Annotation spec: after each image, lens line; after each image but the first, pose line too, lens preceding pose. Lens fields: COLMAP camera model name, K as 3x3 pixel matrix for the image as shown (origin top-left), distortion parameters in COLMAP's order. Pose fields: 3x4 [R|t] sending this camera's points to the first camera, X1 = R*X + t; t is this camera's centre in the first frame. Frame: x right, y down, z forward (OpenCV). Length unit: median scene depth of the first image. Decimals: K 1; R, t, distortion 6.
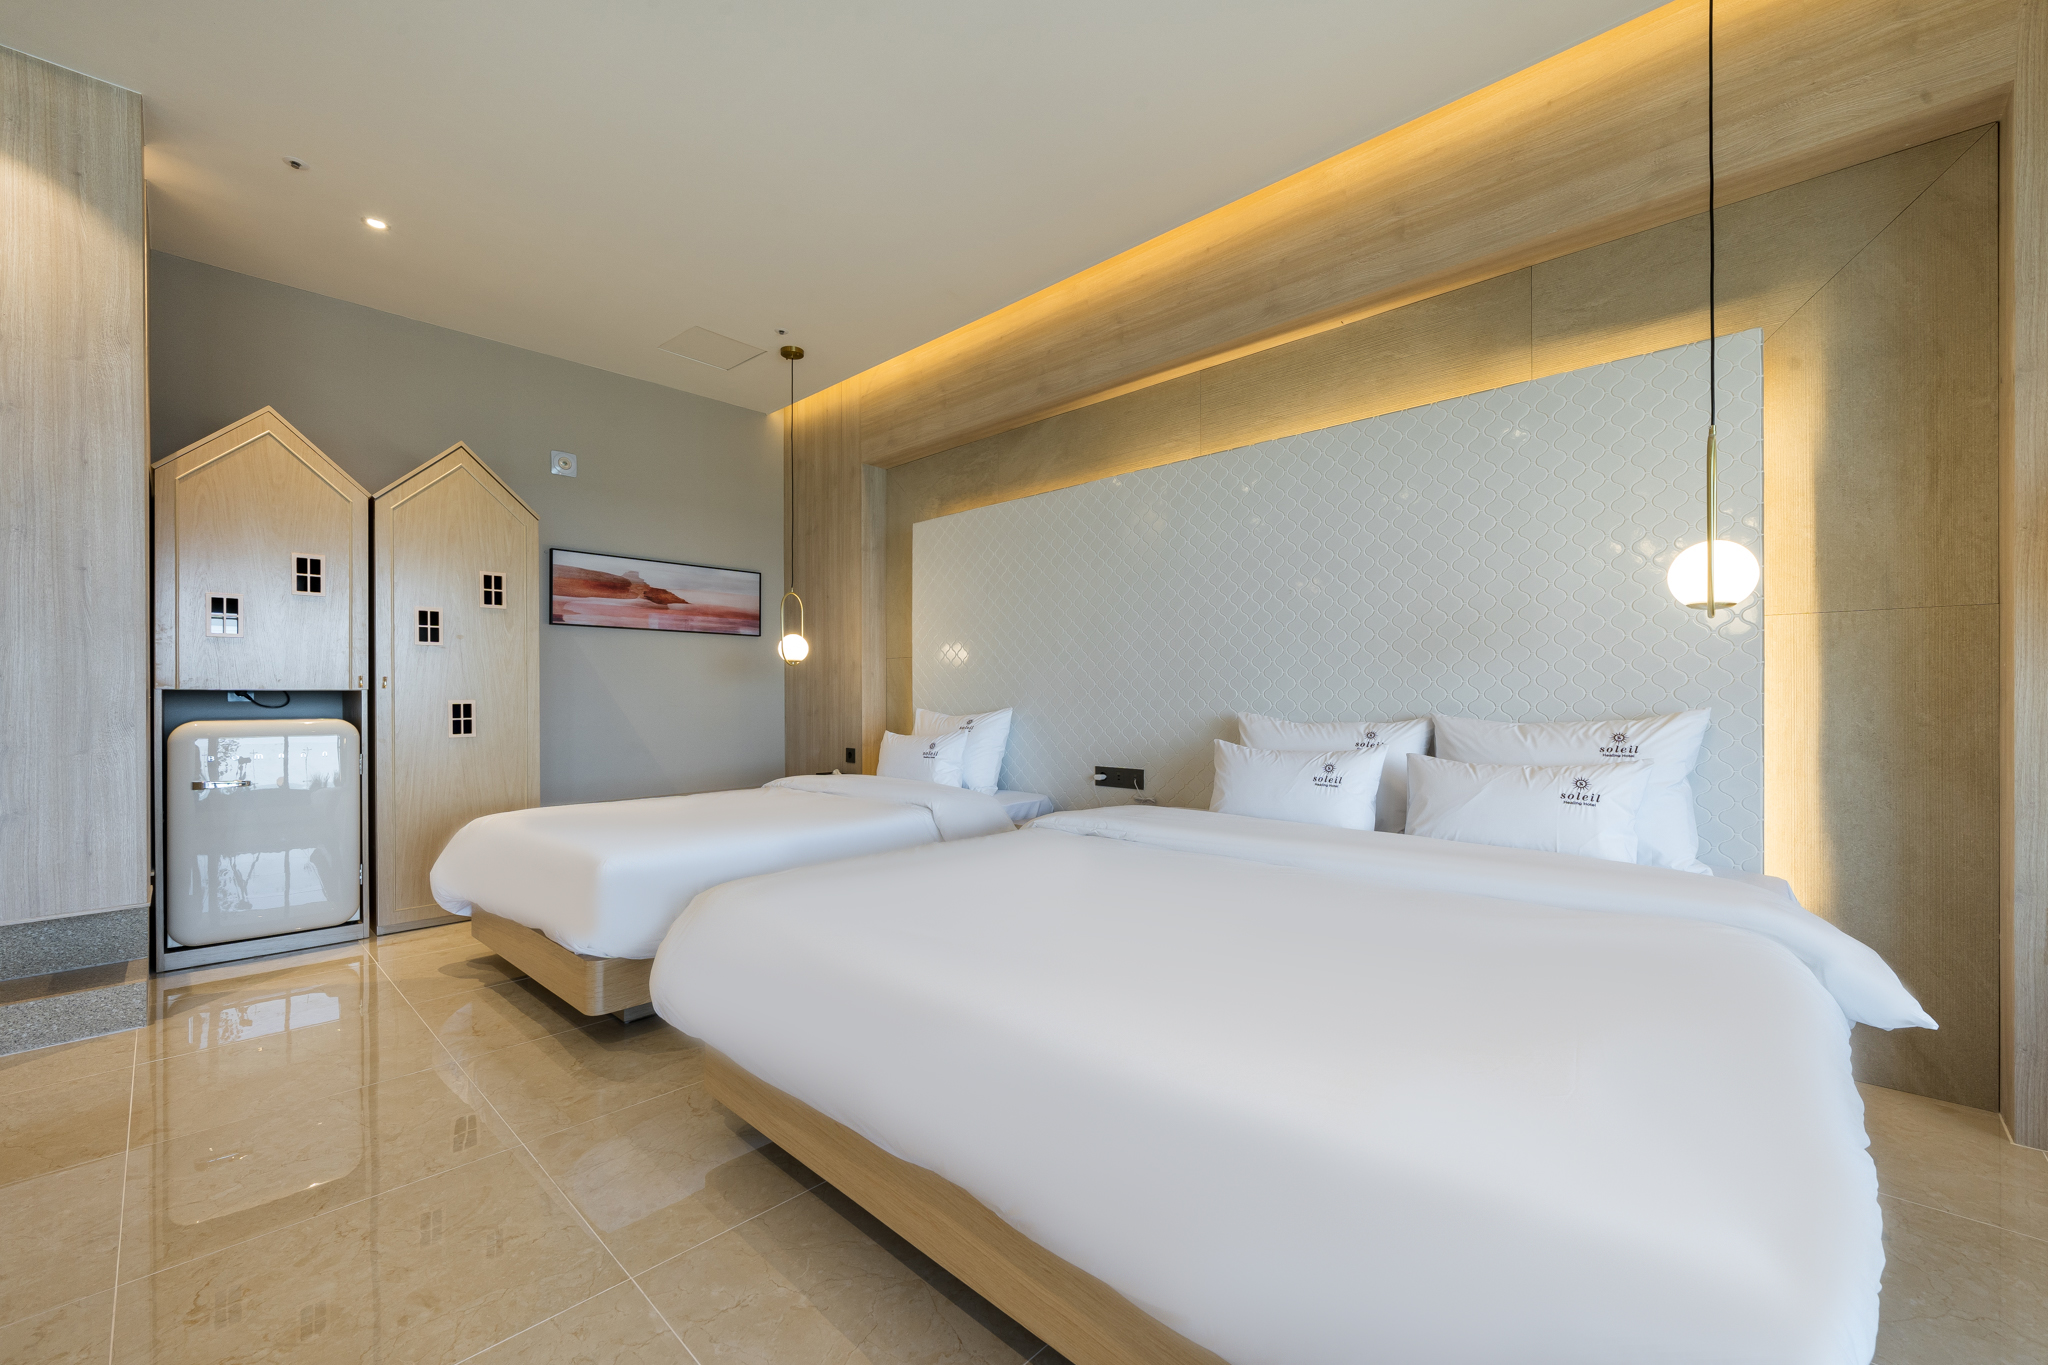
lens RADIAL K [[814.9, 0, 1025.3], [0, 814.9, 693.2], [0, 0, 1]] dist [-0.001261, -0.000266]
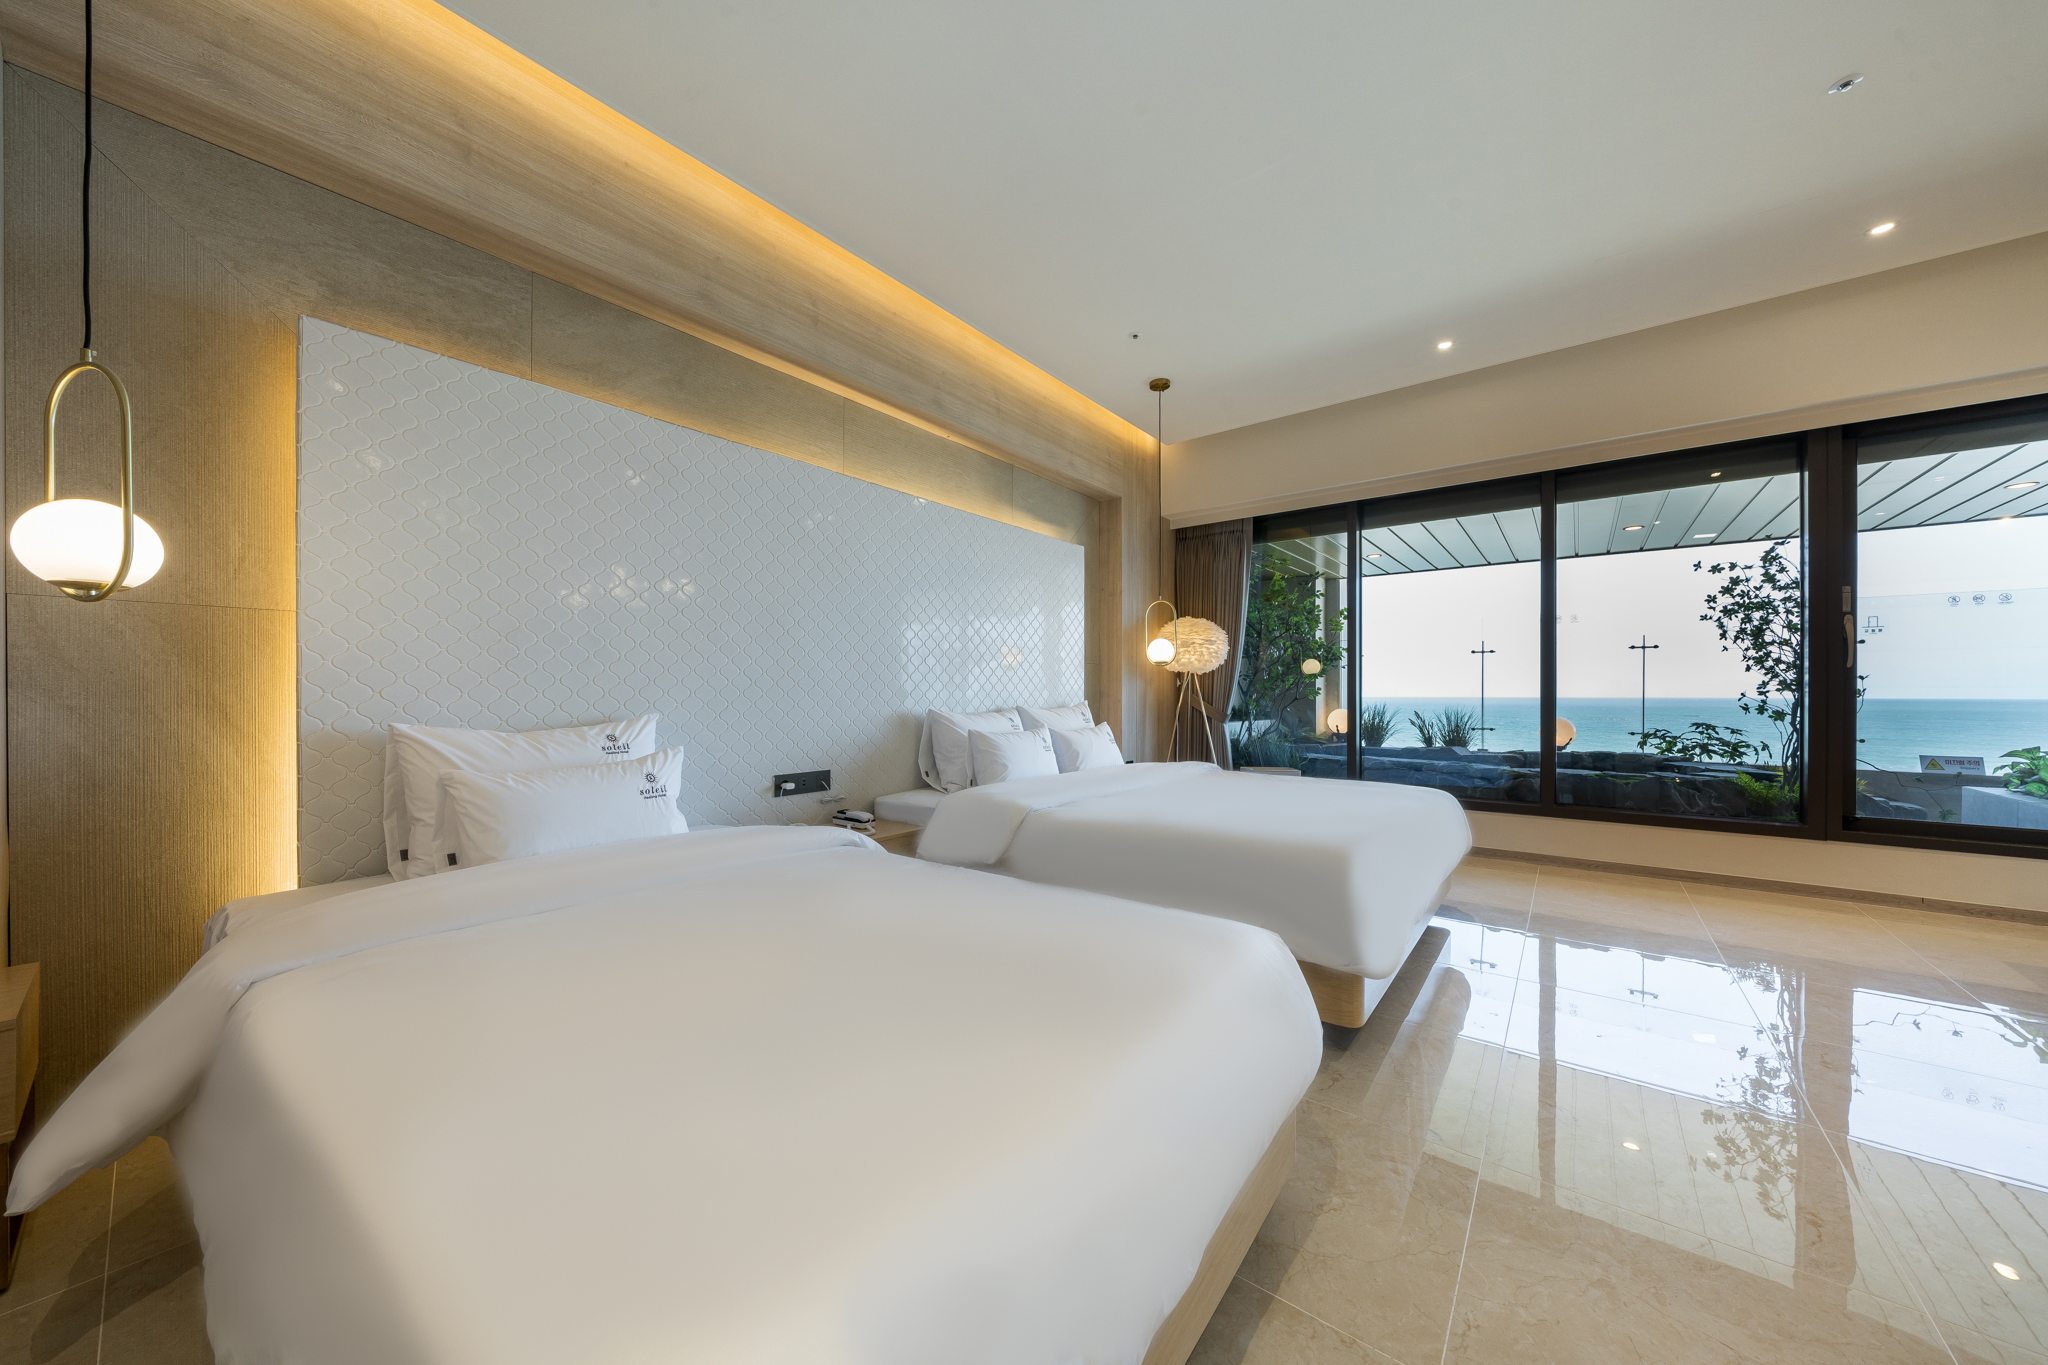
lens RADIAL K [[700.3, 0, 1024.0], [0, 700.3, 682.5], [0, 0, 1]] dist [0.000377, 0.000186]
pose [[-0.093530, 0.015606, 0.995494, -0.724284], [0.000552, 0.999878, -0.015623, 0.000586], [-0.995616, -0.000912, -0.093527, 0.836394]]
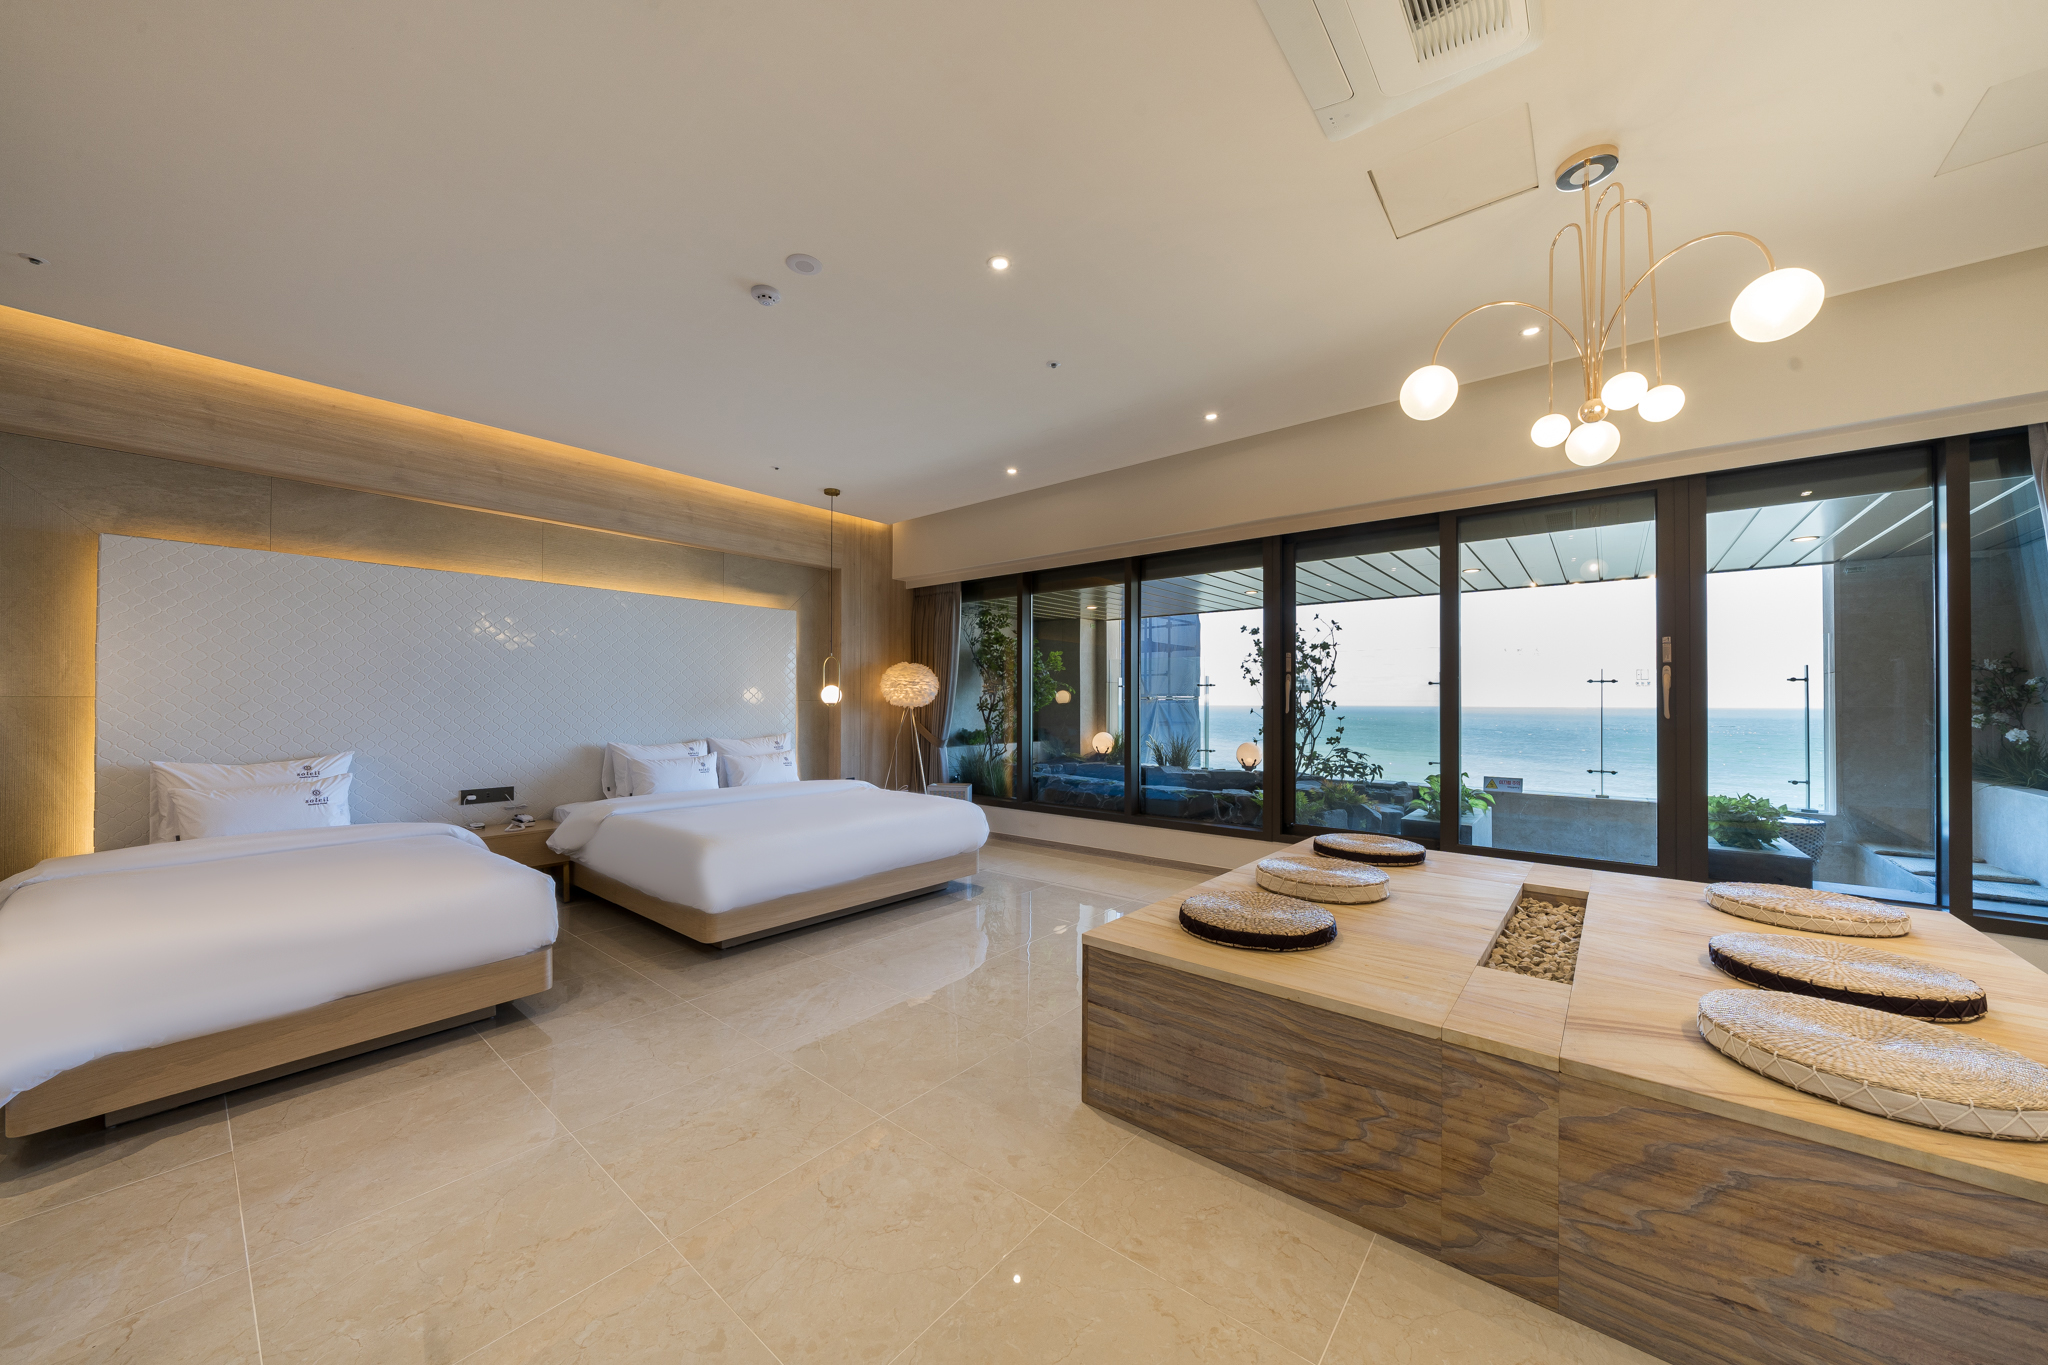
lens RADIAL K [[709.8, 0, 1024.5], [0, 709.8, 684.5], [0, 0, 1]] dist [-0.008058, 0.001789]
pose [[-0.070885, 0.023214, 0.997214, -1.161639], [-0.001508, 0.999726, -0.023380, -0.058121], [-0.997483, -0.003161, -0.070831, 0.182928]]
